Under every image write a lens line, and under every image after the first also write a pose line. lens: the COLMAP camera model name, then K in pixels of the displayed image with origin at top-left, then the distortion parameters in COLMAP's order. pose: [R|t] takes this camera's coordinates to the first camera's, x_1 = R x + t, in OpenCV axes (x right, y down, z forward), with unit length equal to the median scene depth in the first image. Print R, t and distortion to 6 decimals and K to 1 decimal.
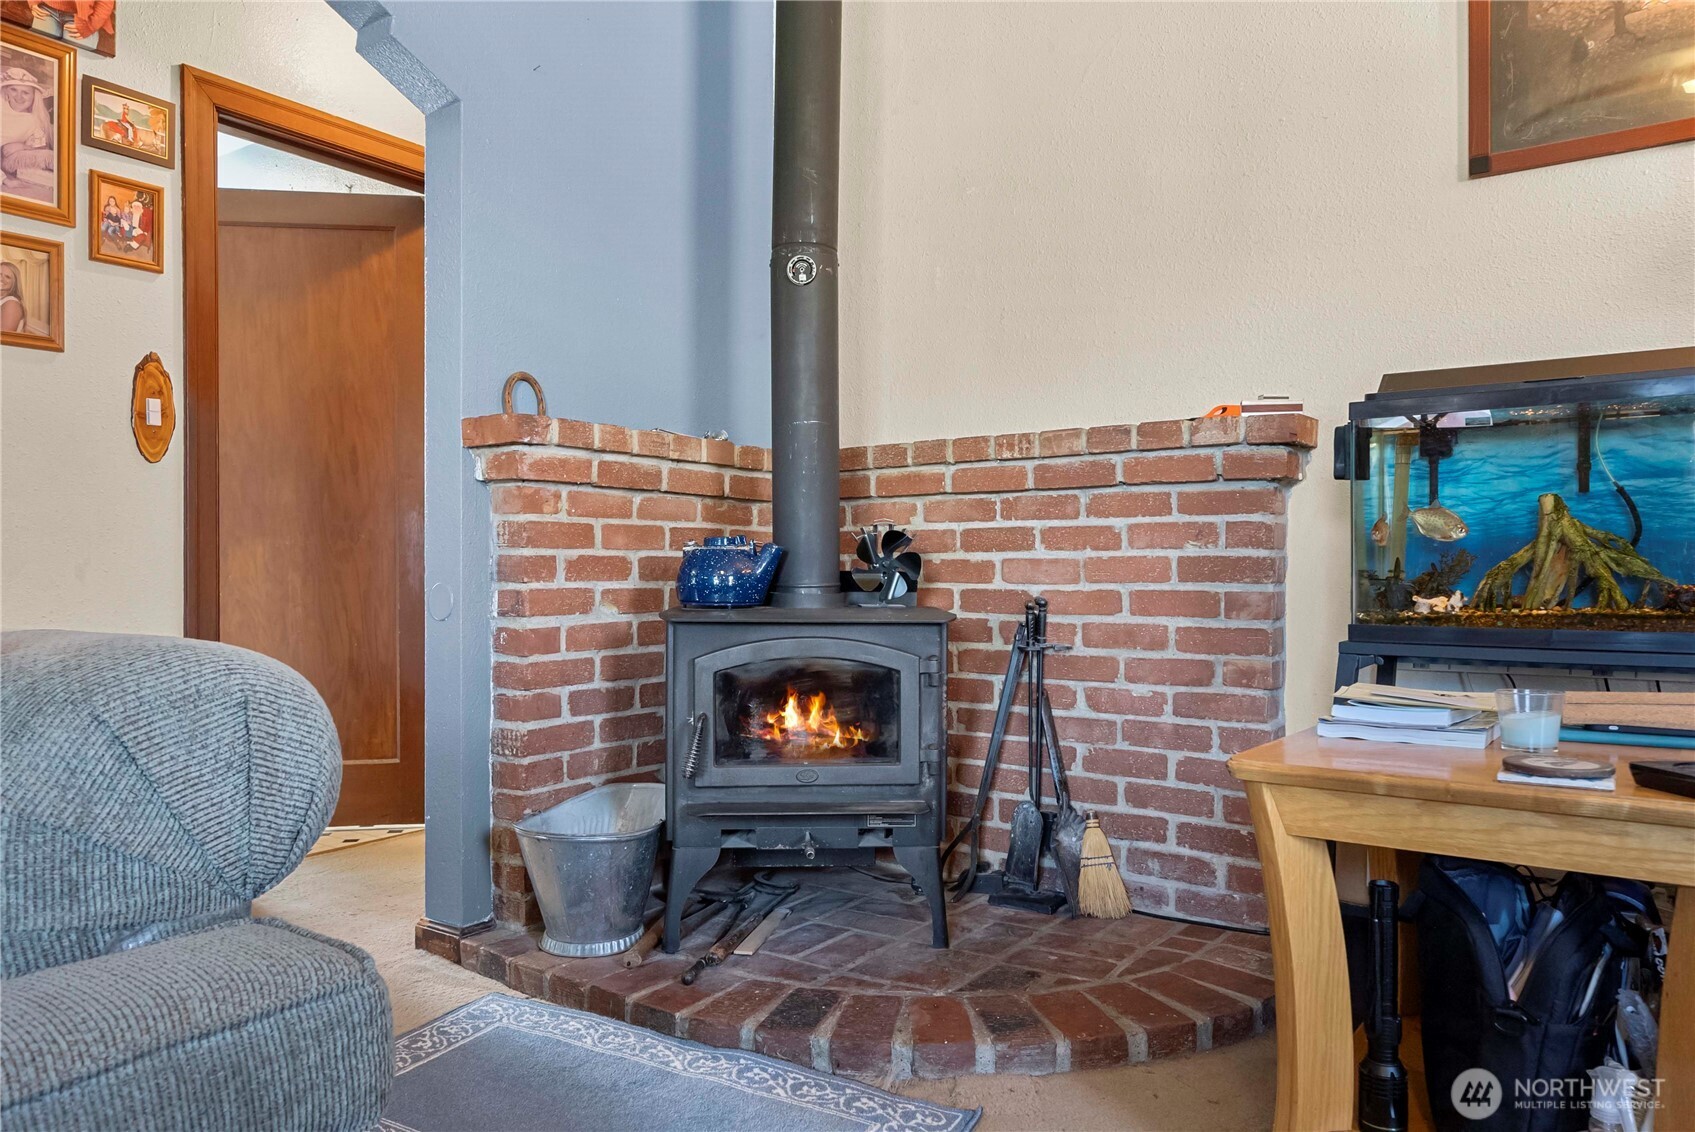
lens RADIAL K [[1154.9, 0, 847.5], [0, 1154.9, 566.0], [0, 0, 1]] dist [-0.001699, 0.003865]
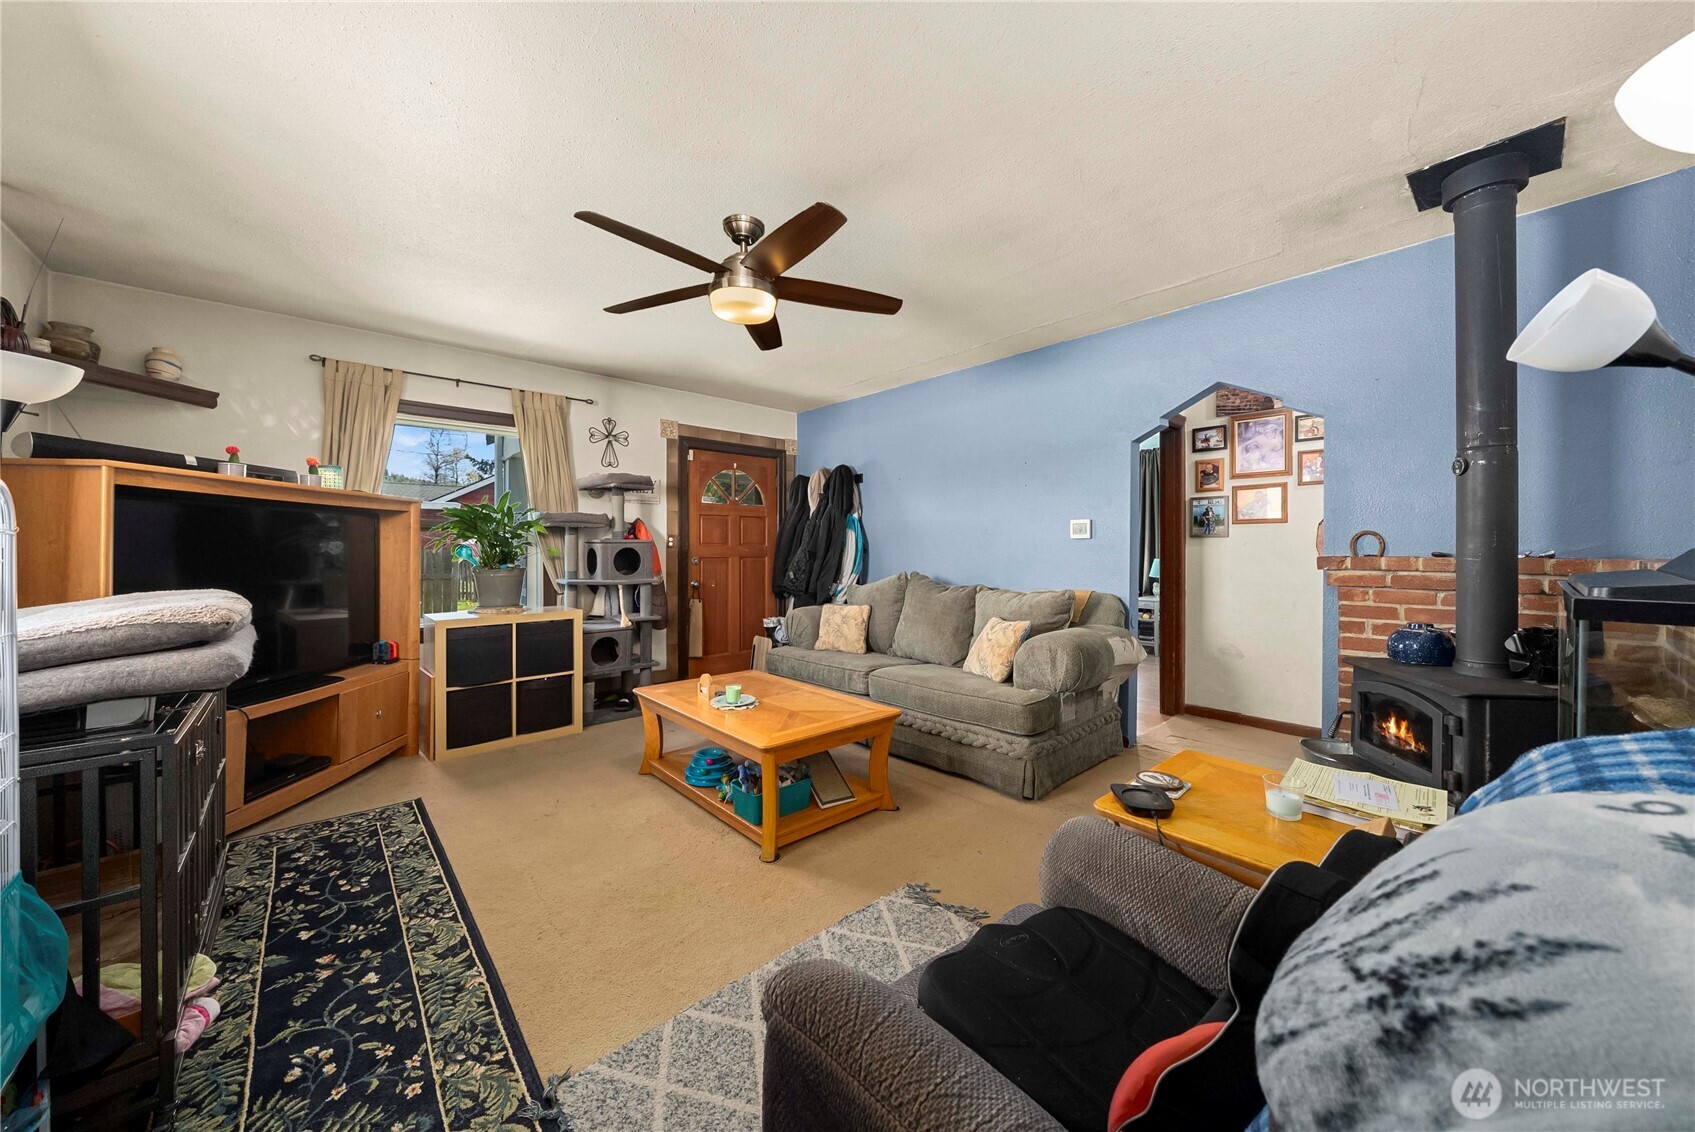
lens RADIAL K [[600.1, 0, 877.1], [0, 600.1, 545.0], [0, 0, 1]] dist [-0.000427, 0.000022]
pose [[-0.185188, -0.001438, -0.982702, 0.940460], [0.000920, 0.999998, -0.001637, -0.142769], [0.982703, -0.001207, -0.185186, 0.346543]]
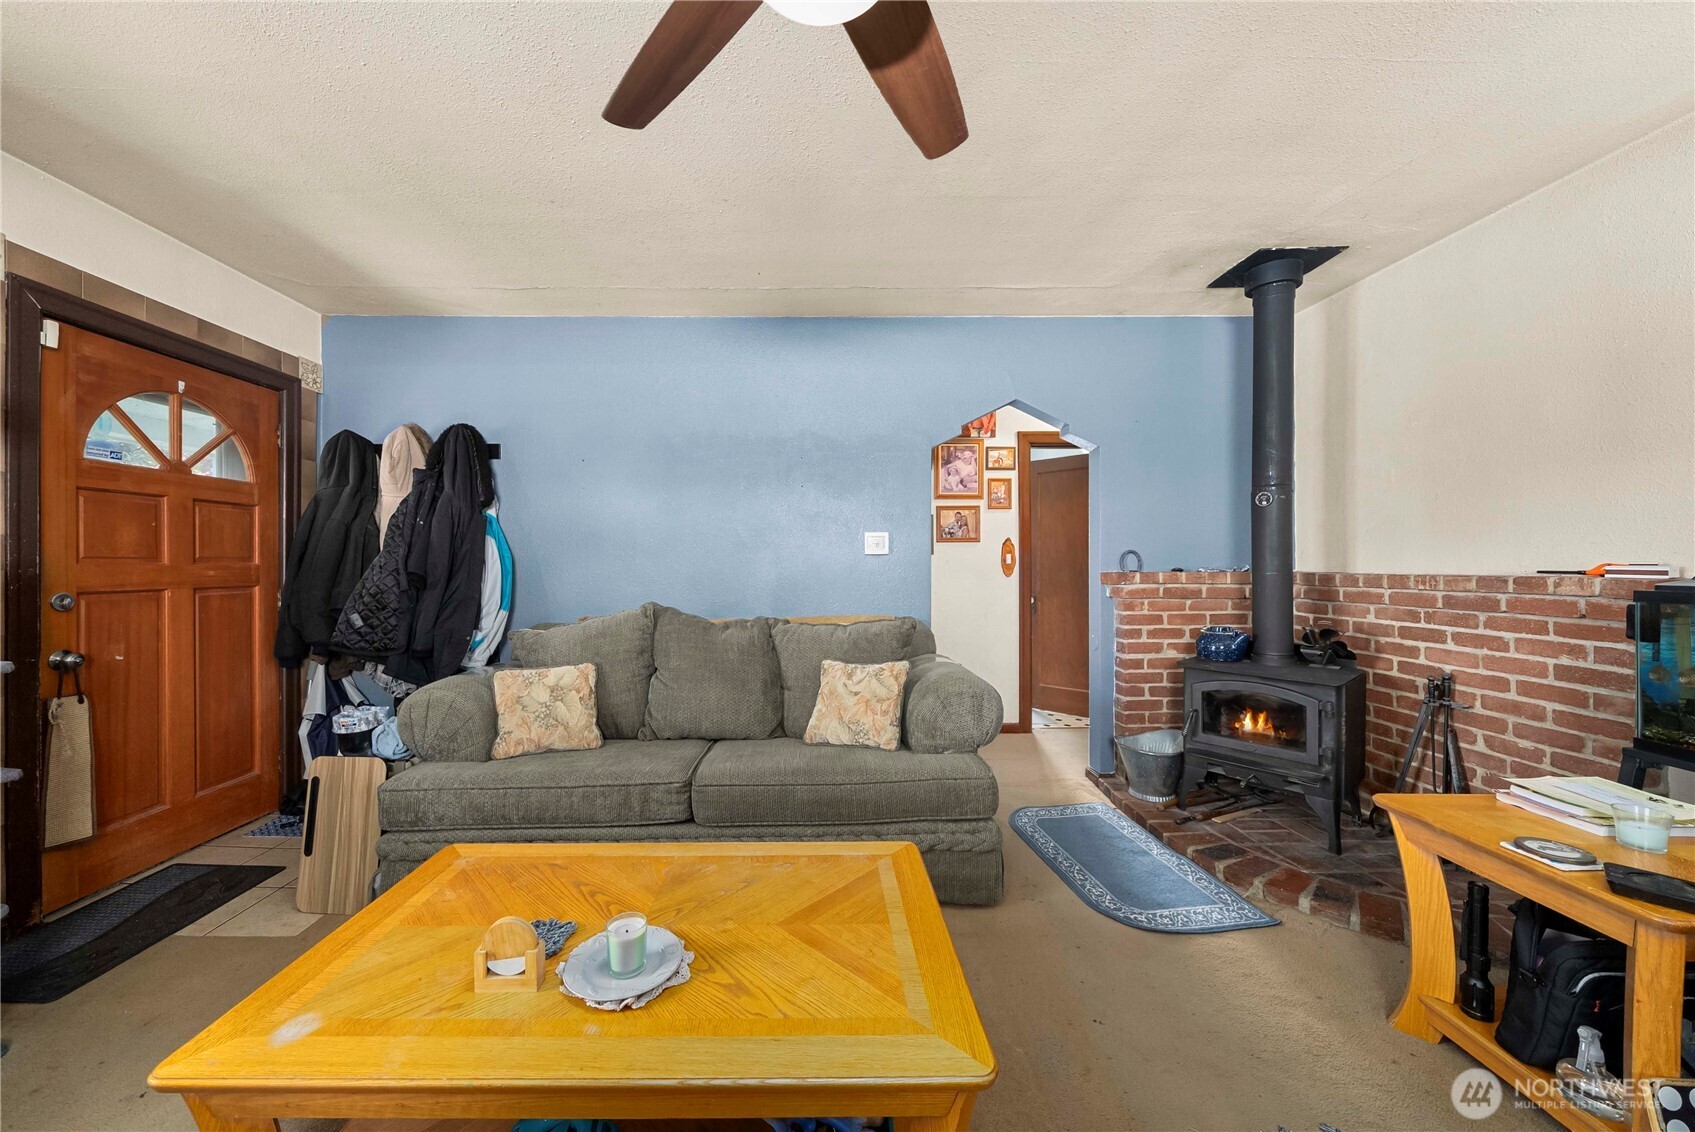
lens RADIAL K [[592.2, 0, 825.0], [0, 592.2, 564.7], [0, 0, 1]] dist [-0.009001, 0.000095]
pose [[0.591594, 0.001066, -0.806235, 0.337456], [0.001945, 0.999994, 0.002749, -0.142927], [0.806234, -0.003194, 0.591589, -0.239950]]
